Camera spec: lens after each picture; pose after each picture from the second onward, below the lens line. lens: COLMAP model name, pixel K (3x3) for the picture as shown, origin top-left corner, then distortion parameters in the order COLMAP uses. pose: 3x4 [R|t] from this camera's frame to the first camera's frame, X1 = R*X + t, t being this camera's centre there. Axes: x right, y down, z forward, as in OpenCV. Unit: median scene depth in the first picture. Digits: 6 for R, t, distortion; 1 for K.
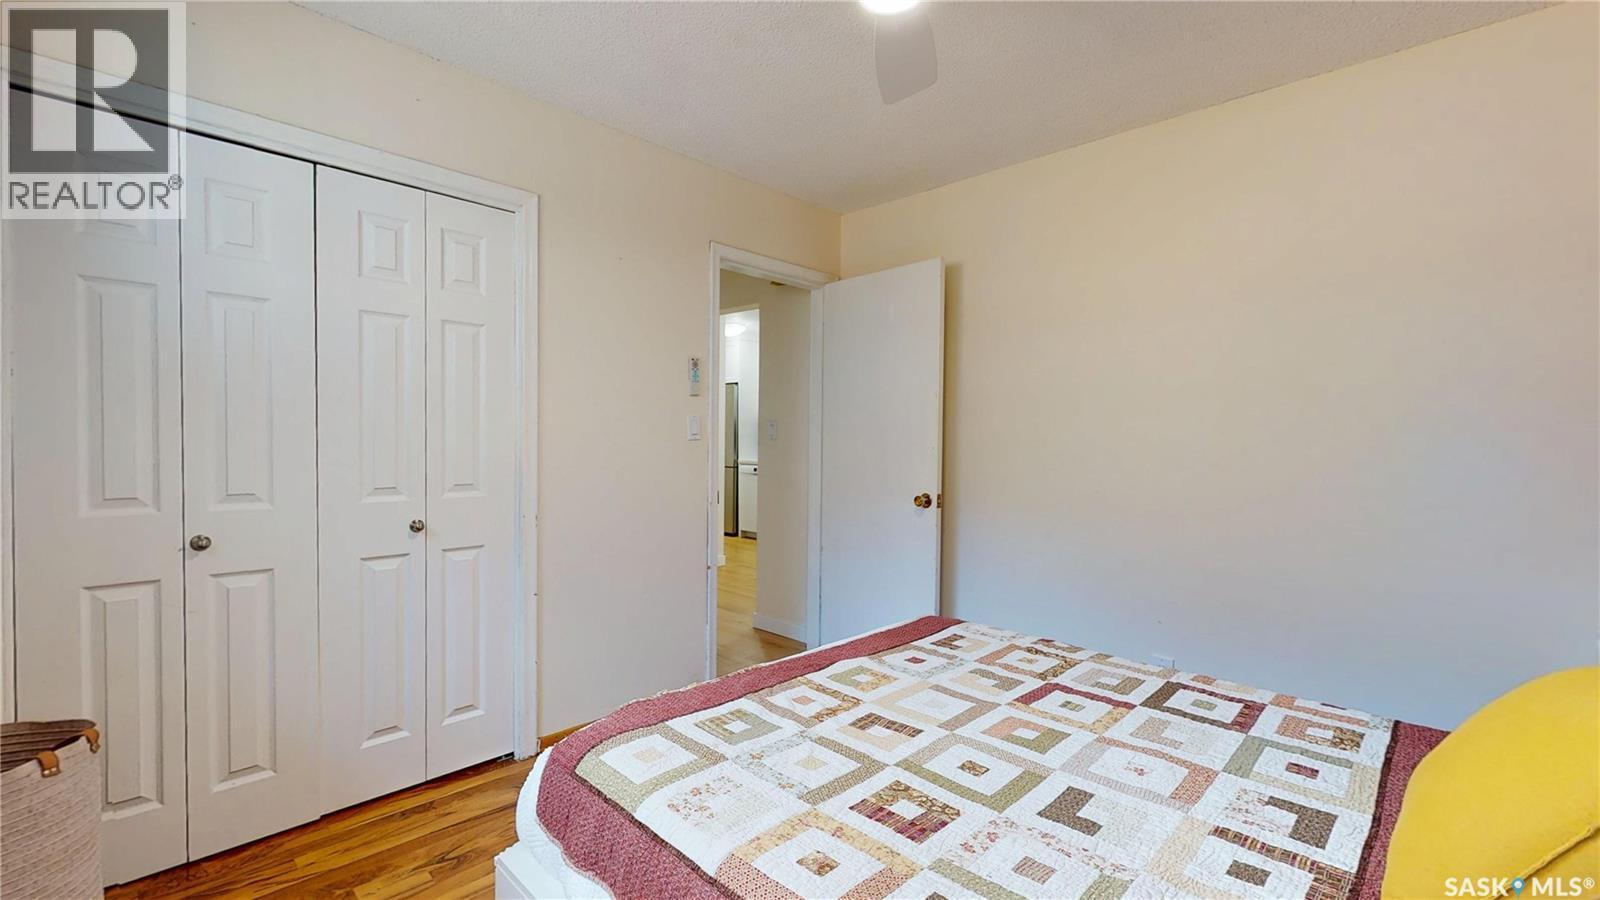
lens RADIAL K [[665.0, 0, 801.8], [0, 665.0, 454.6], [0, 0, 1]] dist [-0.003125, 0.000004]
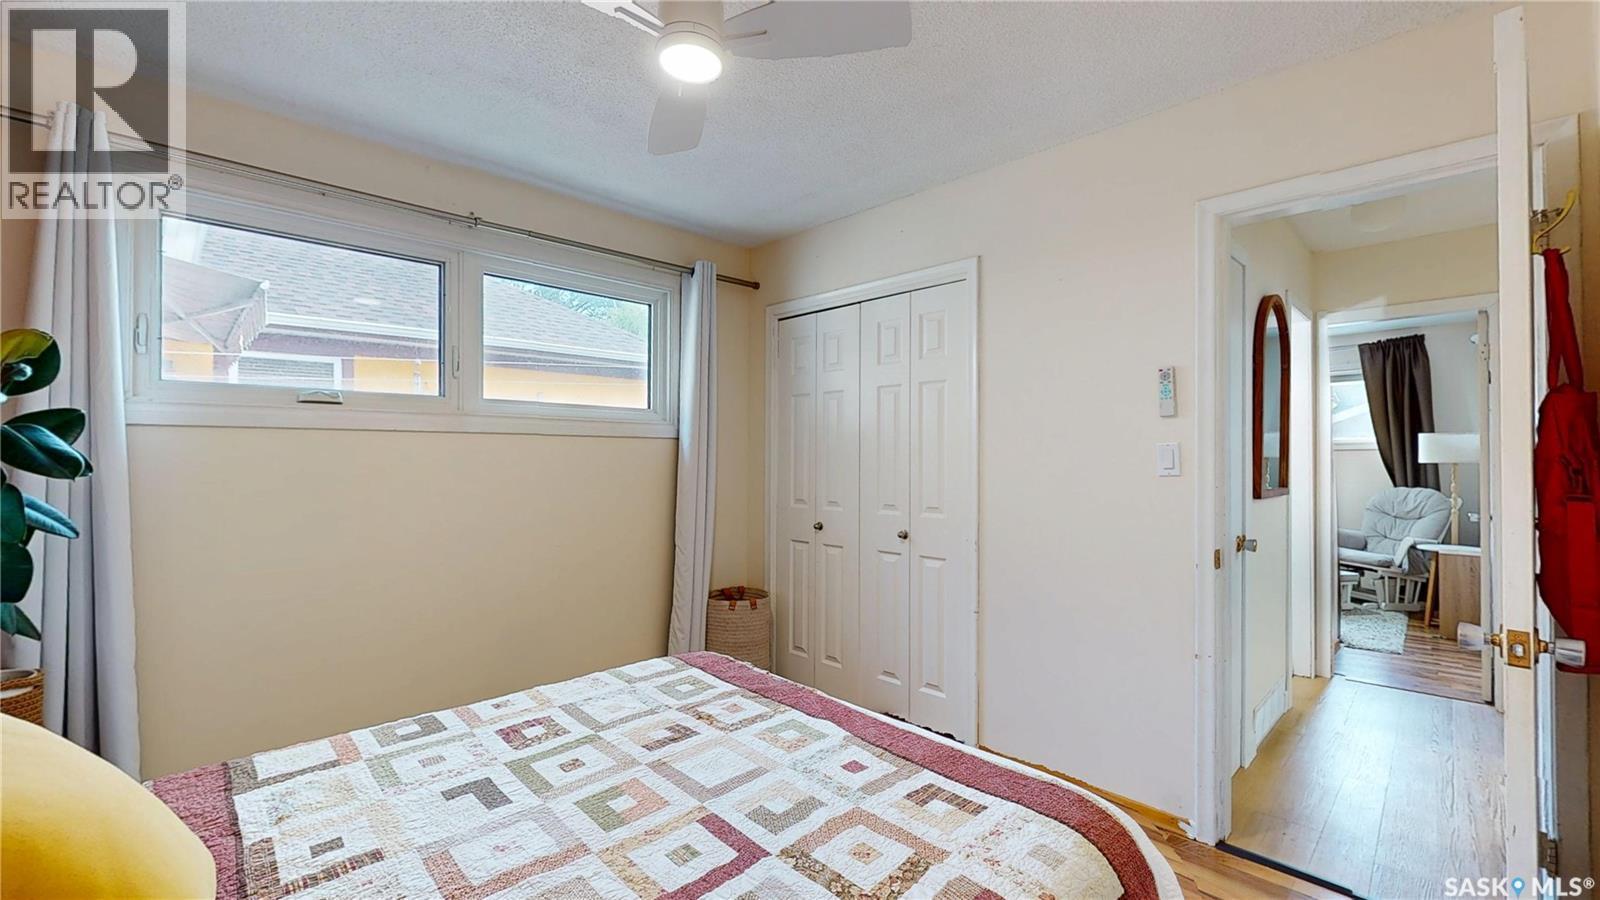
lens RADIAL K [[665.0, 0, 799.6], [0, 665.0, 447.3], [0, 0, 1]] dist [-0.003125, 0.000004]
pose [[-0.034371, -0.028847, -0.998993, 1.160599], [-0.024901, 0.999298, -0.027999, -0.042134], [0.999099, 0.023914, -0.035066, 1.173118]]
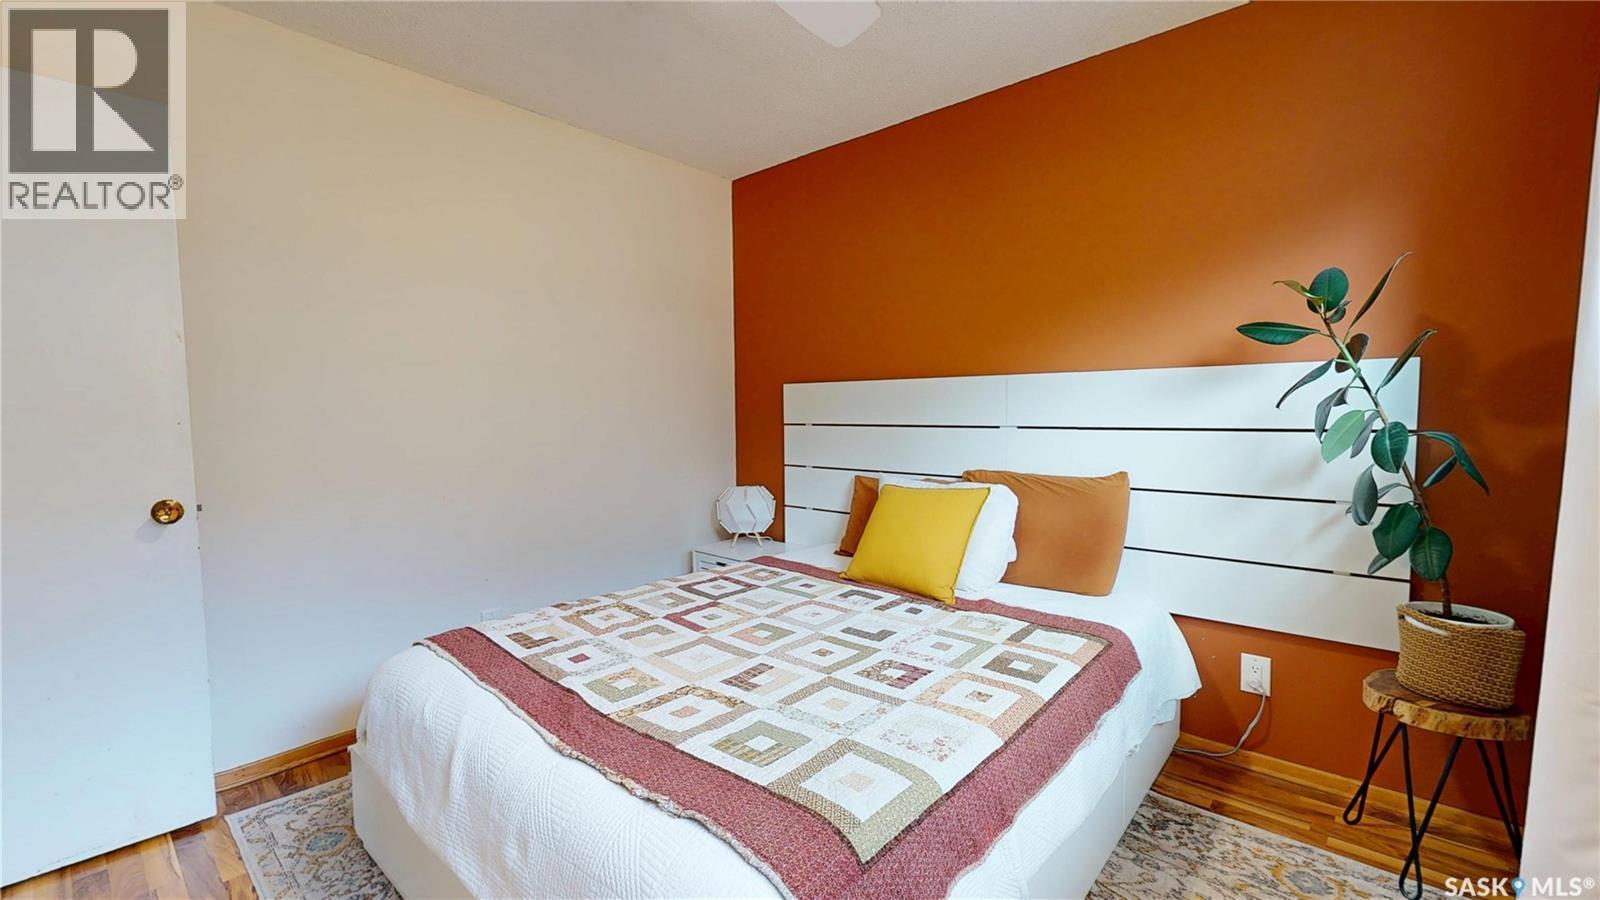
lens RADIAL K [[665.0, 0, 804.3], [0, 665.0, 448.5], [0, 0, 1]] dist [-0.003125, 0.000004]
pose [[-0.051230, -0.077527, 0.995673, -0.862234], [0.028506, 0.996463, 0.079056, -0.036707], [-0.998280, 0.032432, -0.048838, 0.902074]]
